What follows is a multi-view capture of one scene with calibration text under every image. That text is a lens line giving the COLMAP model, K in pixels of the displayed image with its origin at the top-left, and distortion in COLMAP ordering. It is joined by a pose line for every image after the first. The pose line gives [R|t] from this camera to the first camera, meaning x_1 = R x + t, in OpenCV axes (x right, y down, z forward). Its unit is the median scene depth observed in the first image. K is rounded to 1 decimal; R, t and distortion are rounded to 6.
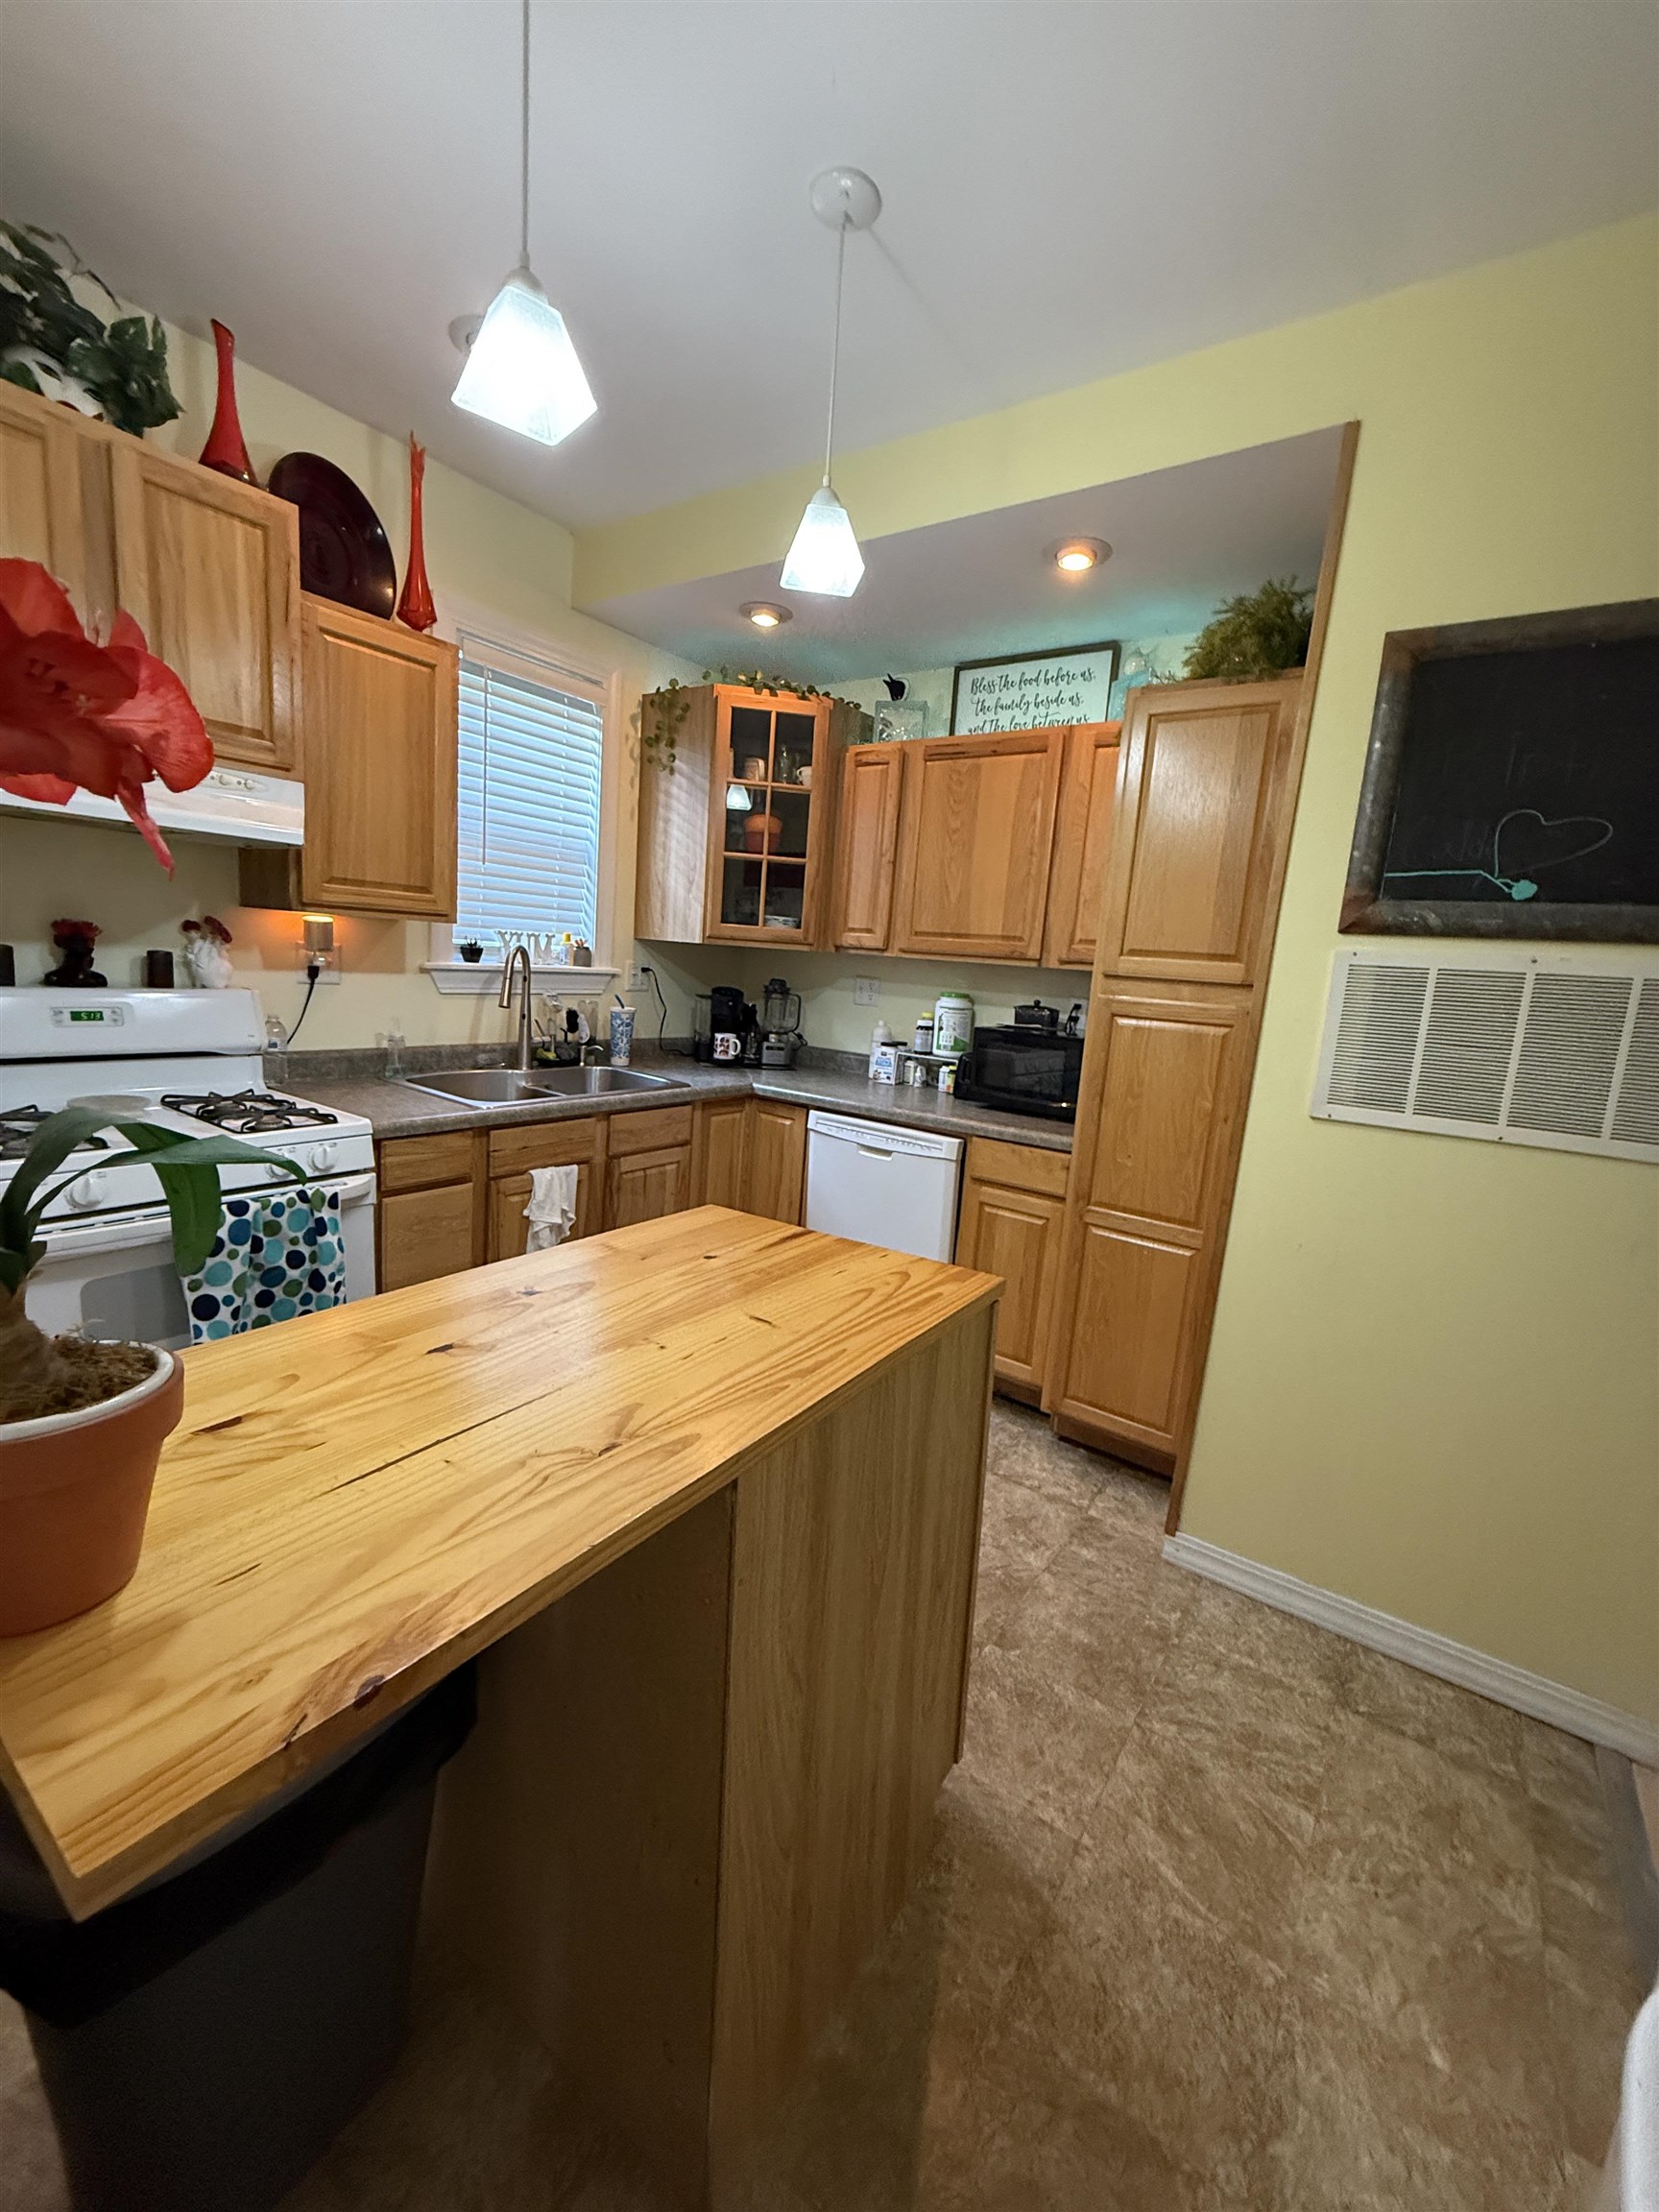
lens RADIAL K [[879.0, 0, 831.7], [0, 879.0, 1102.5], [0, 0, 1]] dist [-0.002014, 0.000022]
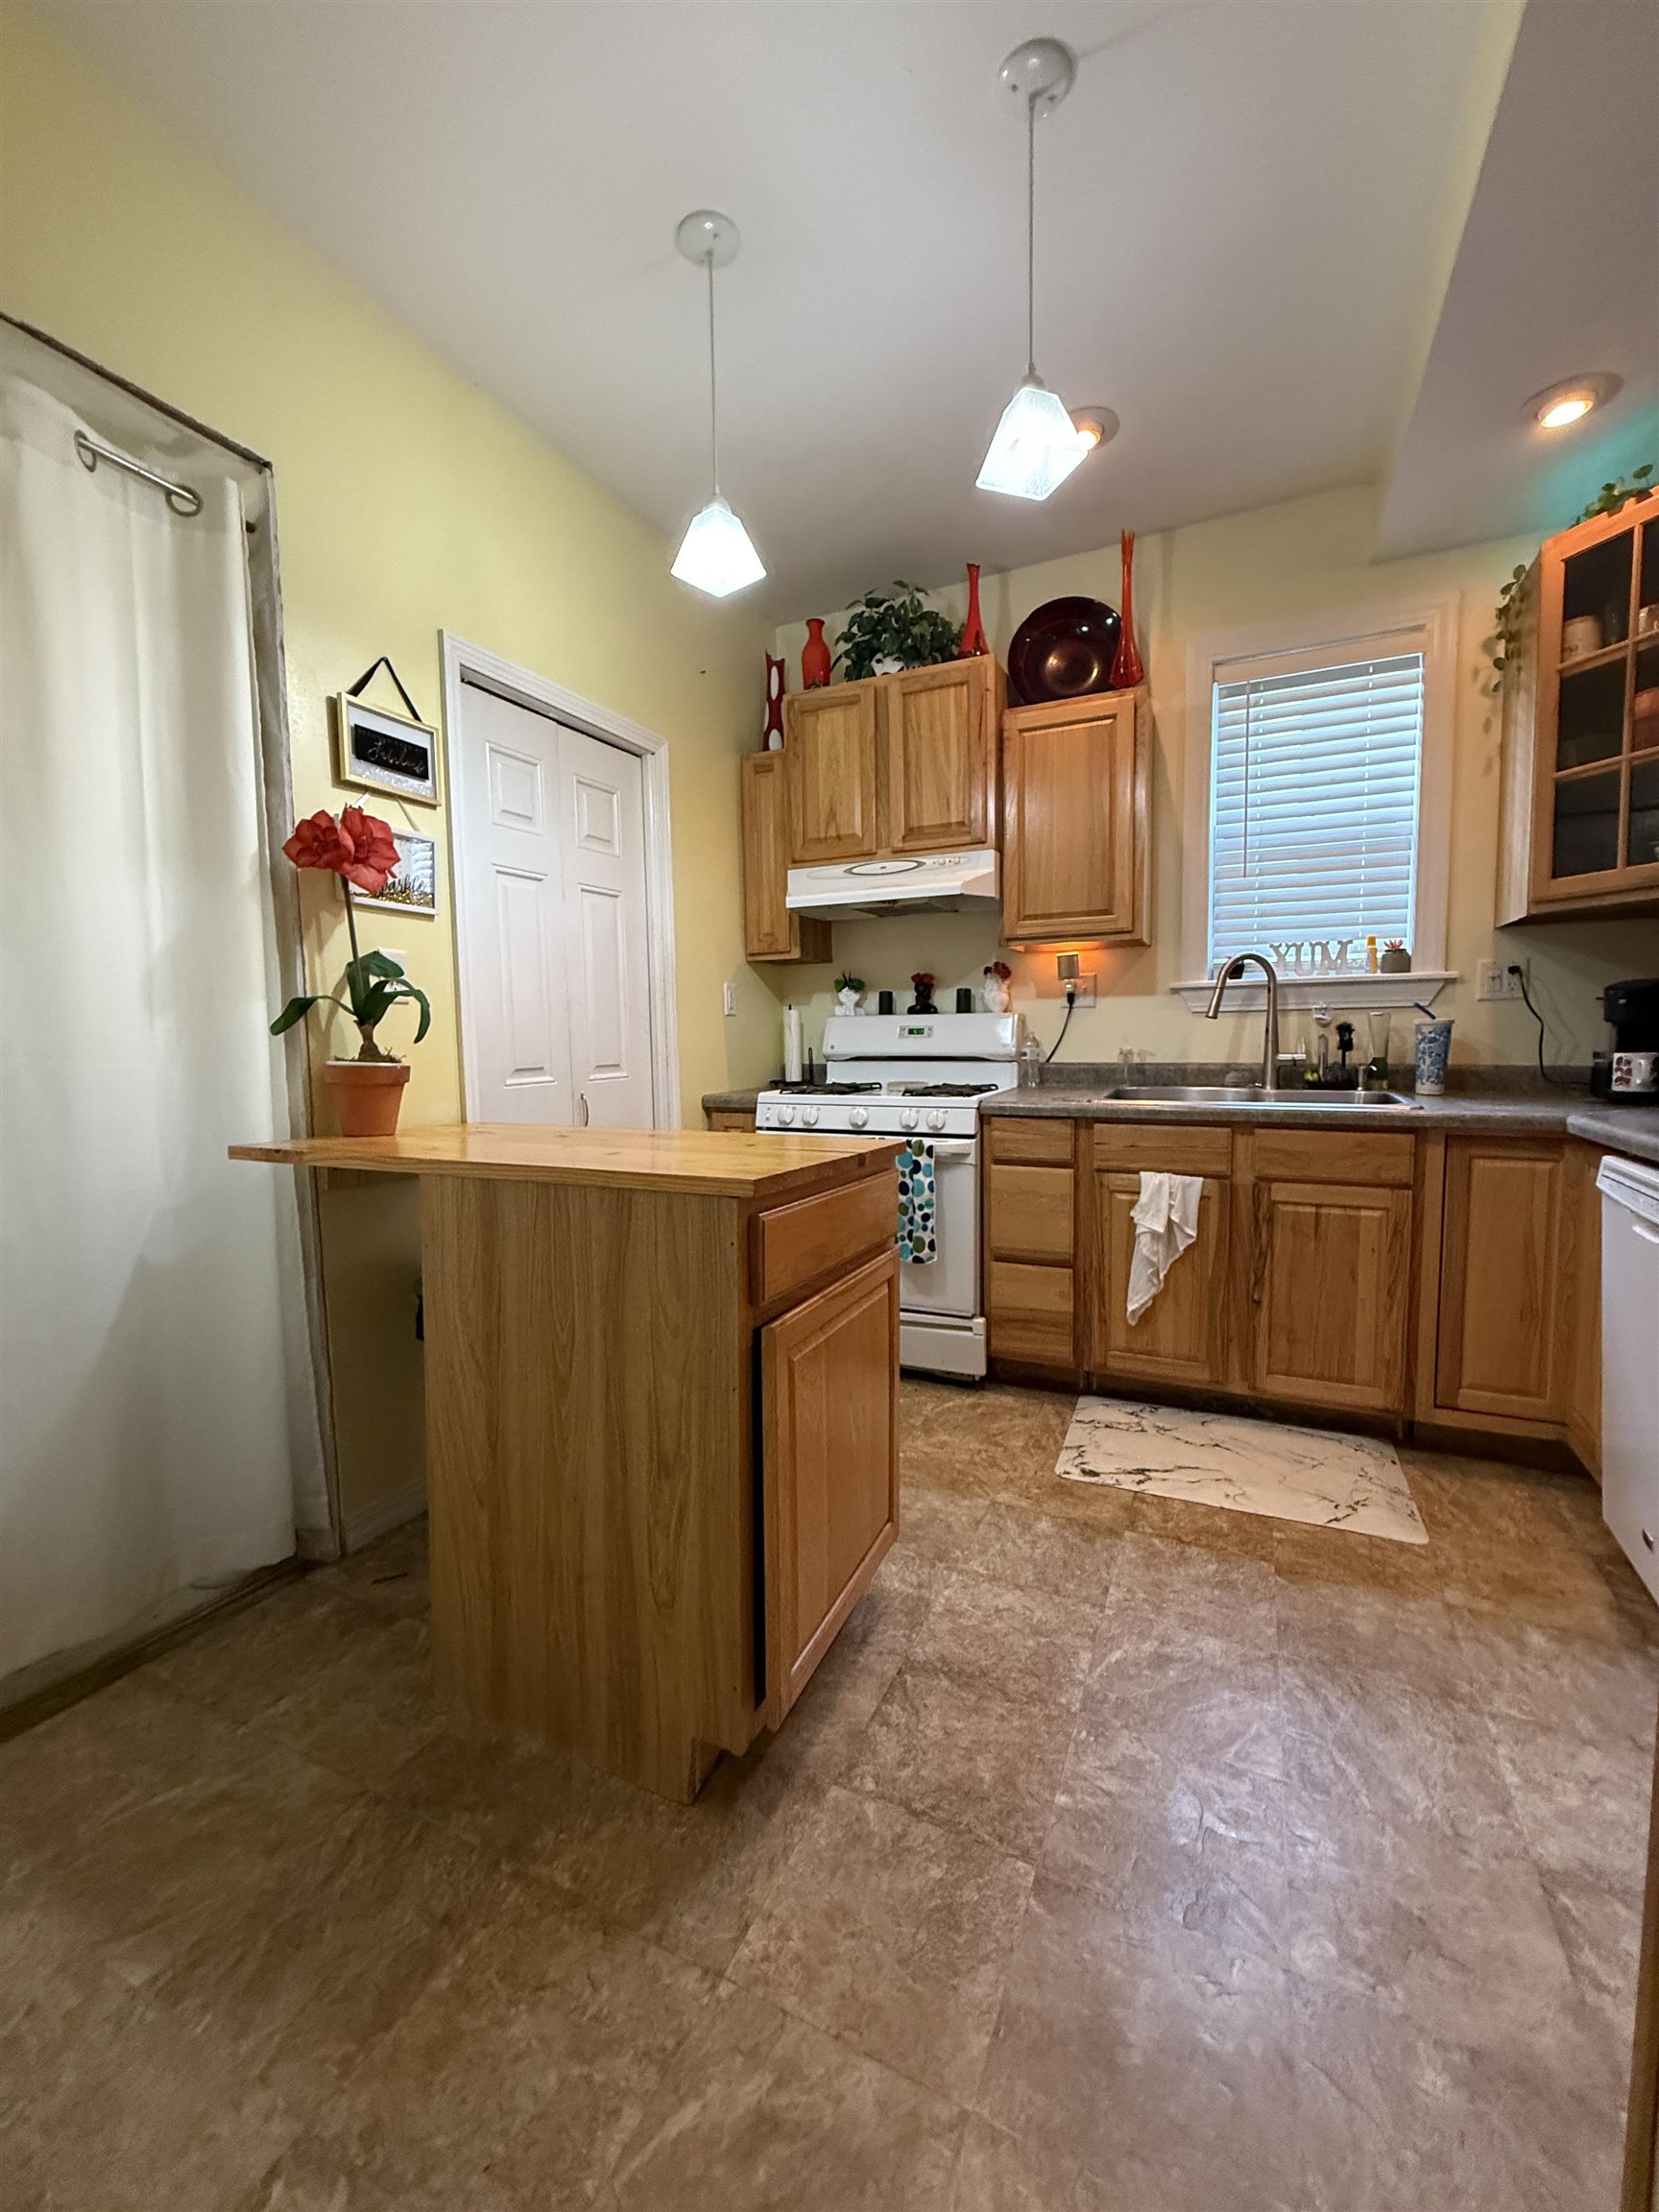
lens RADIAL K [[879.0, 0, 827.6], [0, 879.0, 1103.5], [0, 0, 1]] dist [-0.002014, 0.000022]
pose [[0.172251, 0.002500, -0.985050, 0.480965], [-0.136398, 0.990424, -0.021338, 0.060222], [0.975564, 0.138034, 0.170942, 0.408803]]
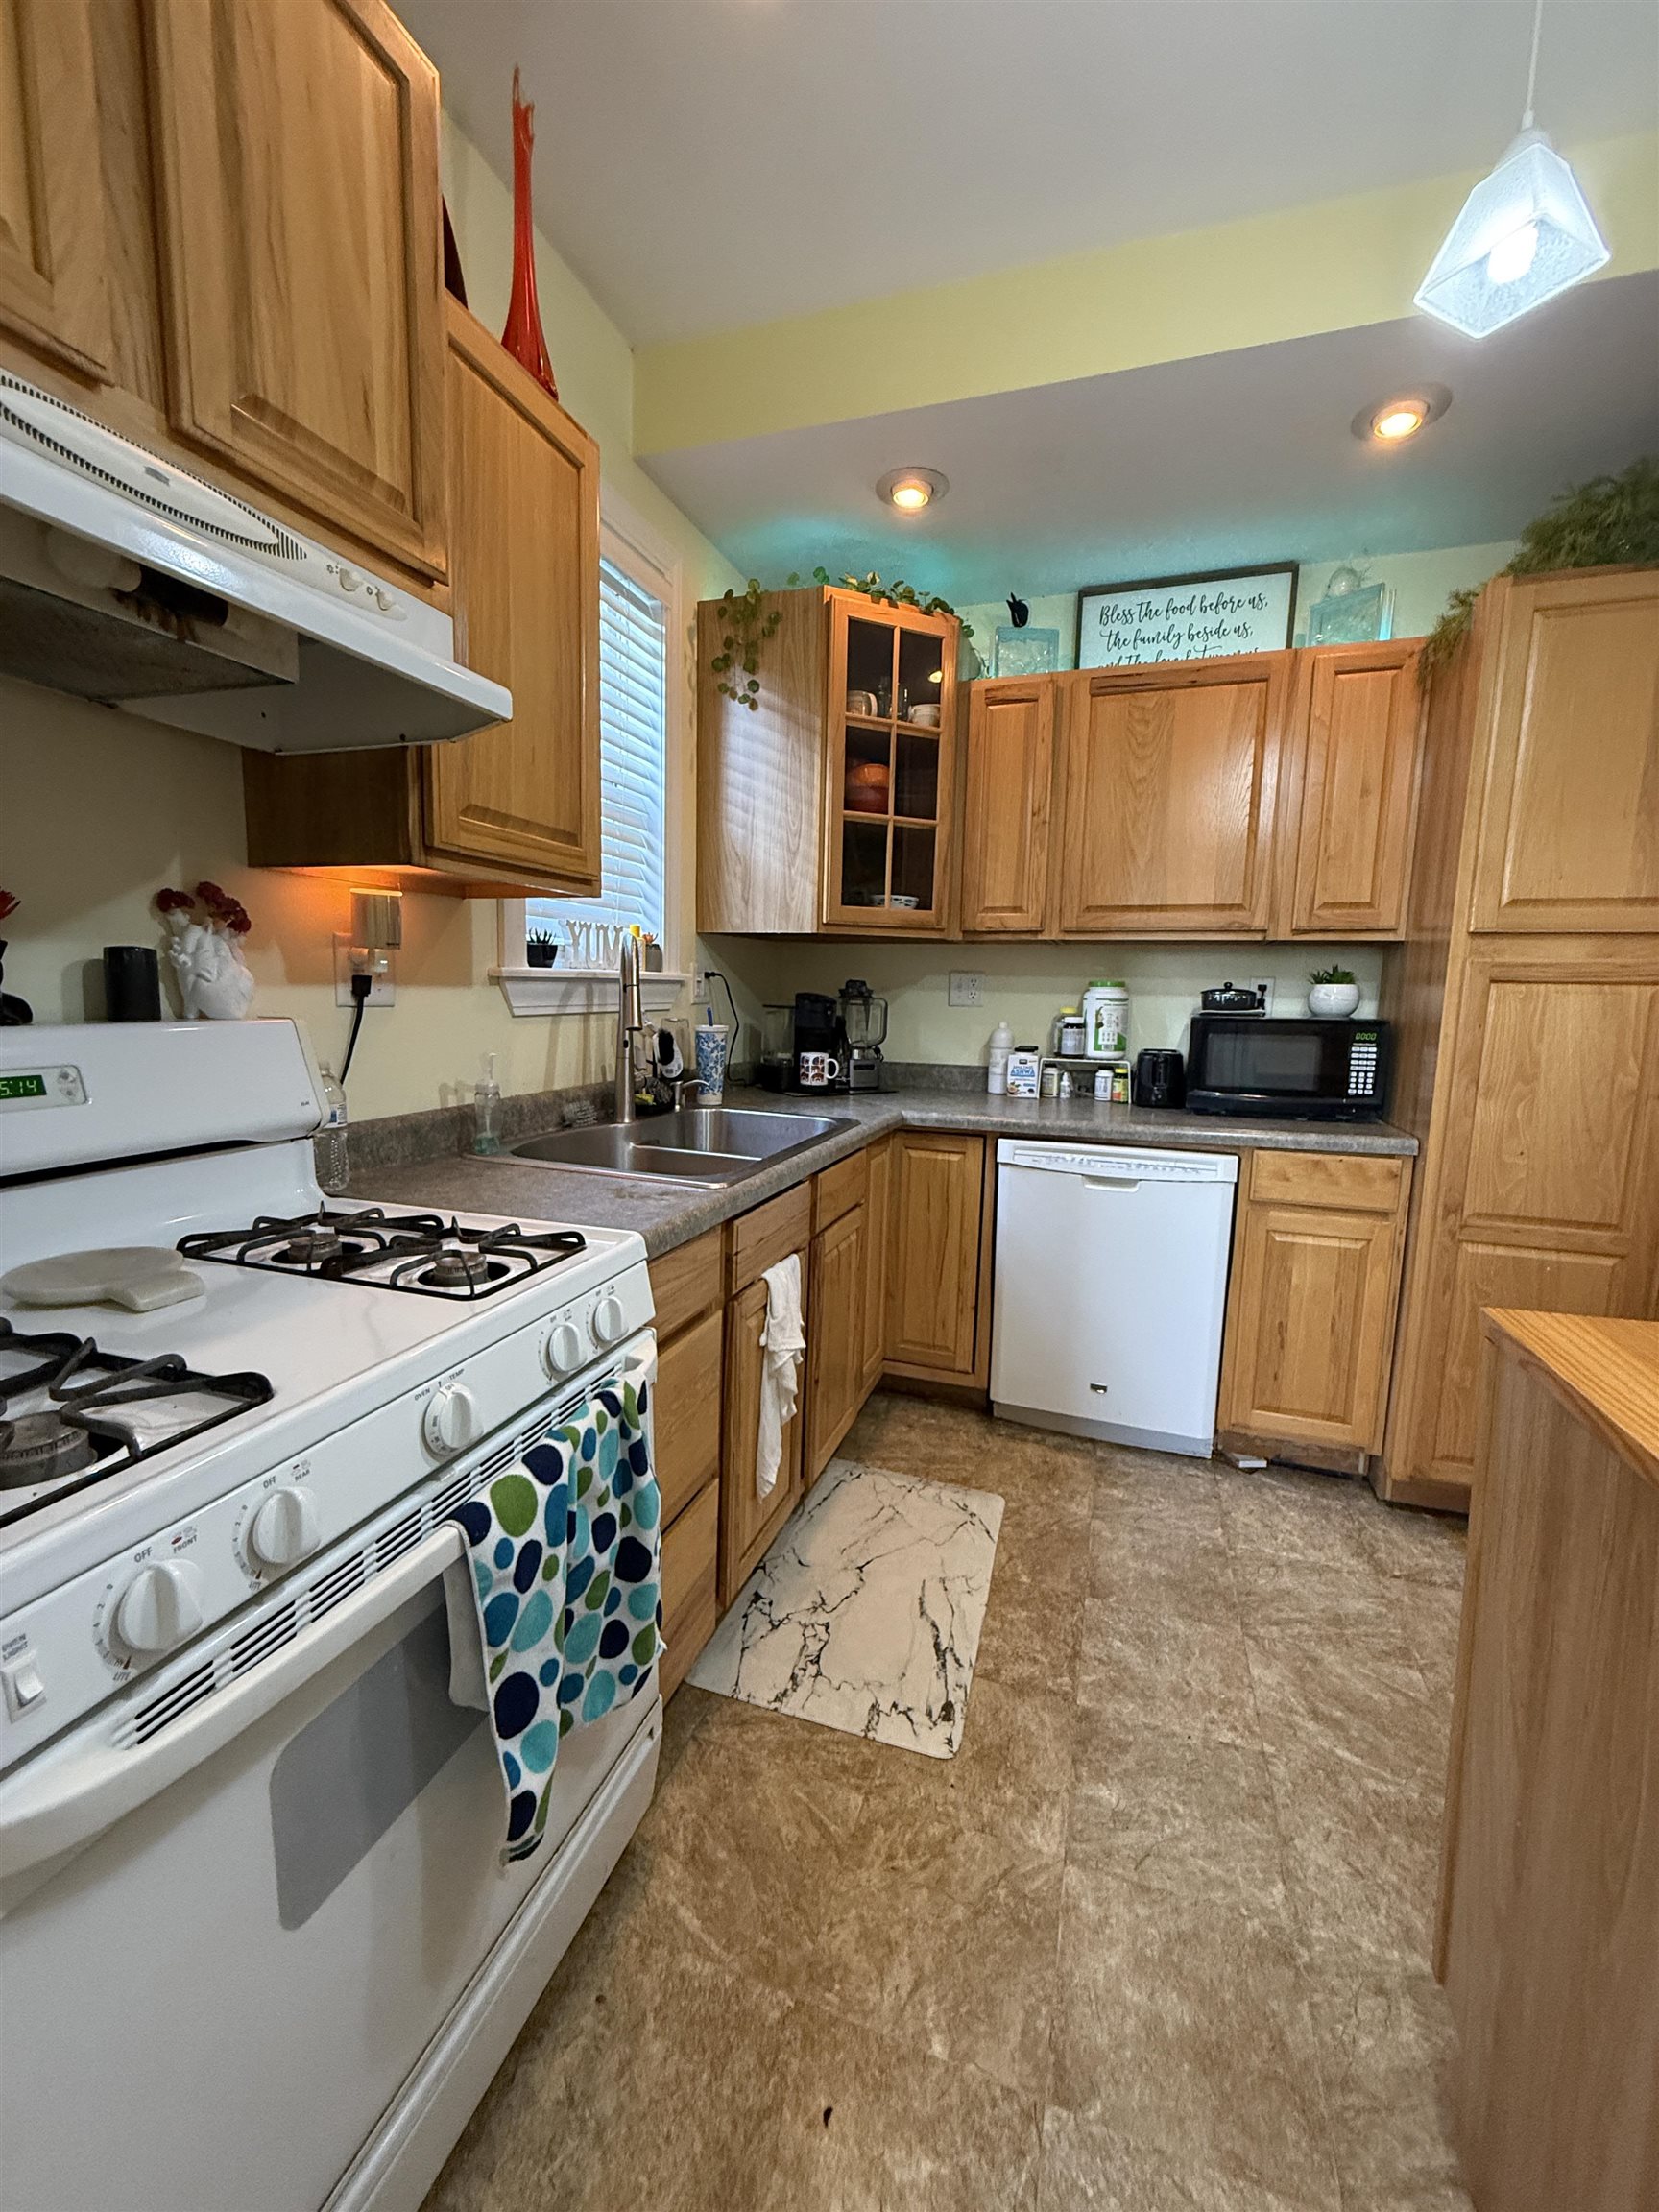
lens RADIAL K [[879.0, 0, 832.3], [0, 879.0, 1102.9], [0, 0, 1]] dist [-0.002014, 0.000022]
pose [[0.956700, -0.090237, 0.276734, -0.393688], [0.096391, 0.995306, -0.008688, -0.031701], [-0.274651, 0.034986, 0.960907, 0.309584]]
